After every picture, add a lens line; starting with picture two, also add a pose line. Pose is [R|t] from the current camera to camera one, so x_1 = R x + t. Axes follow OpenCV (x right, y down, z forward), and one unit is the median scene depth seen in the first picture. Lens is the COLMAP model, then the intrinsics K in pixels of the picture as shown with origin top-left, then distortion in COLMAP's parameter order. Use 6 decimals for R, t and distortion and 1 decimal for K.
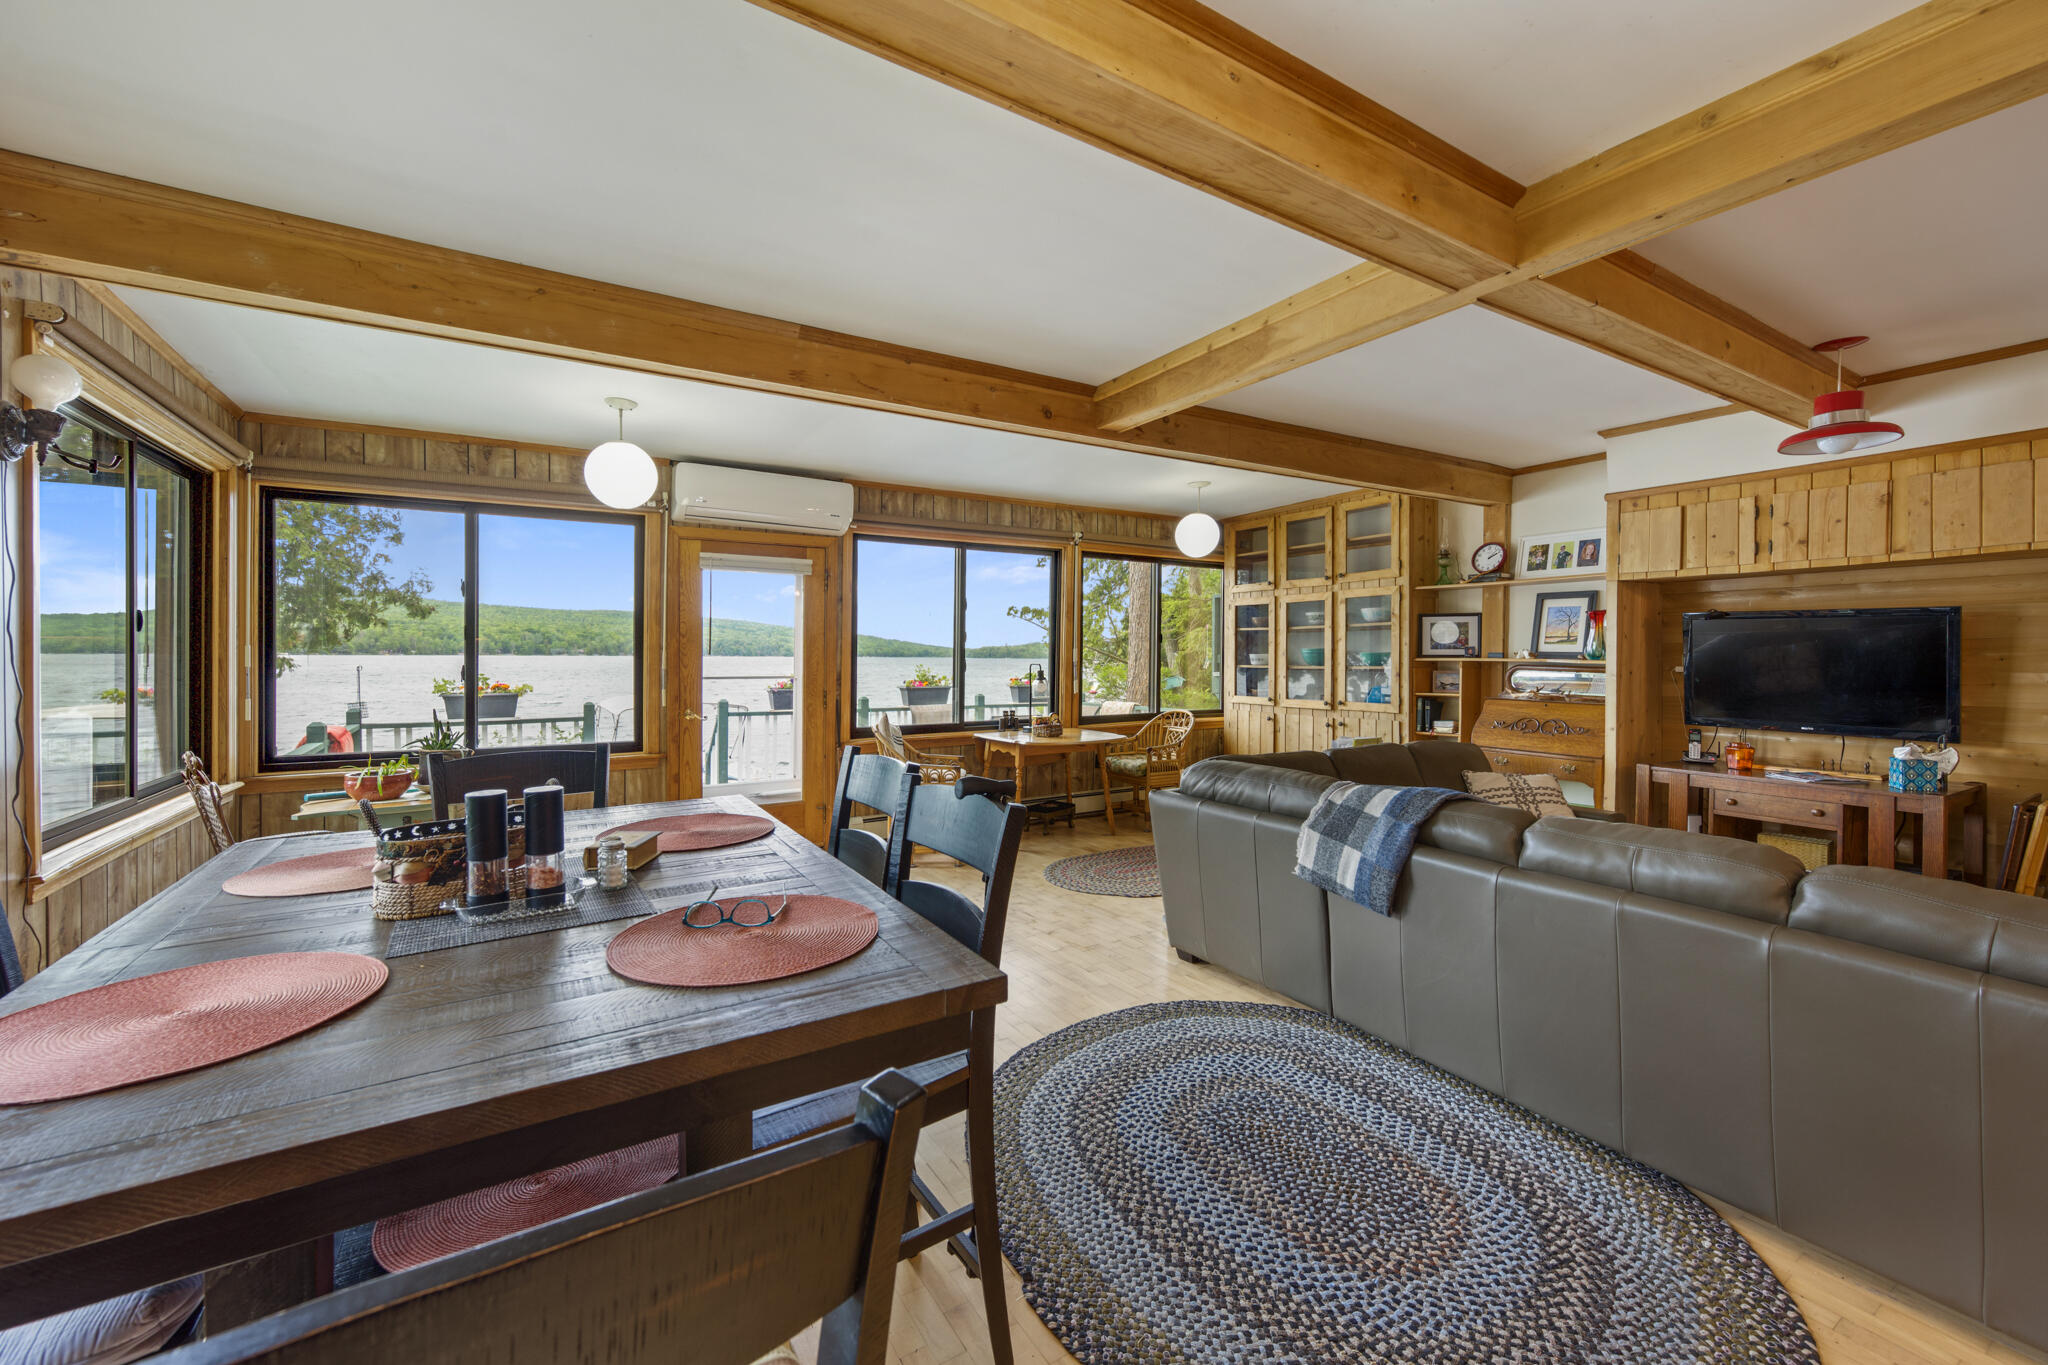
lens RADIAL K [[814.9, 0, 1020.0], [0, 814.9, 642.2], [0, 0, 1]] dist [0.001000, 0.000083]
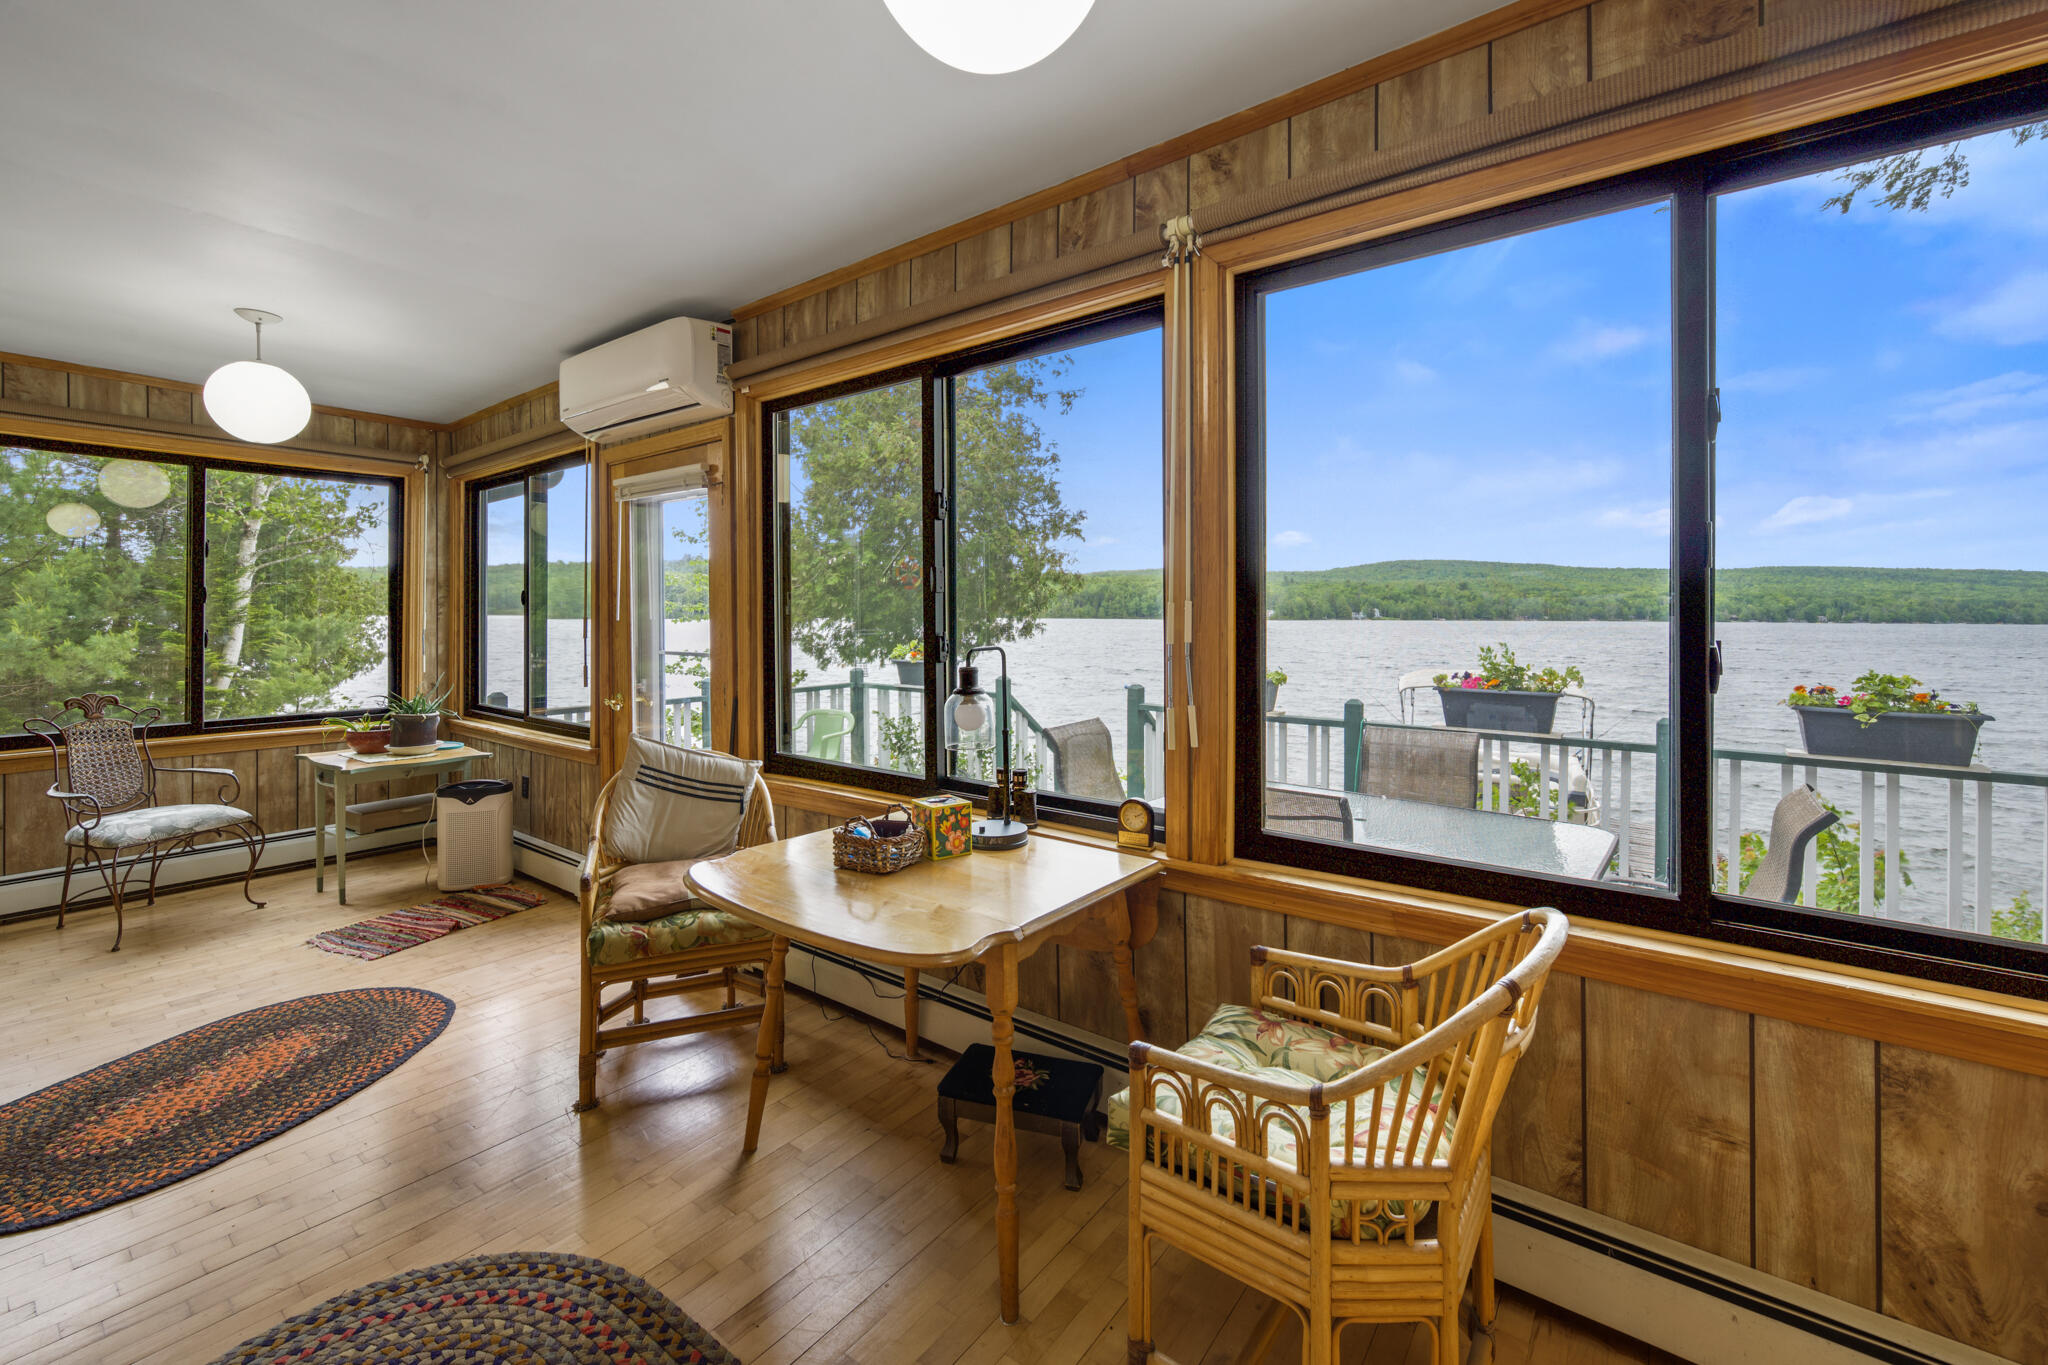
lens RADIAL K [[826.1, 0, 1033.7], [0, 826.1, 603.7], [0, 0, 1]] dist [0.000476, -0.000006]
pose [[0.355454, -0.013577, -0.934595, 0.280201], [0.009092, 0.999897, -0.011067, 0.009448], [0.934650, -0.004564, 0.355541, 0.696411]]
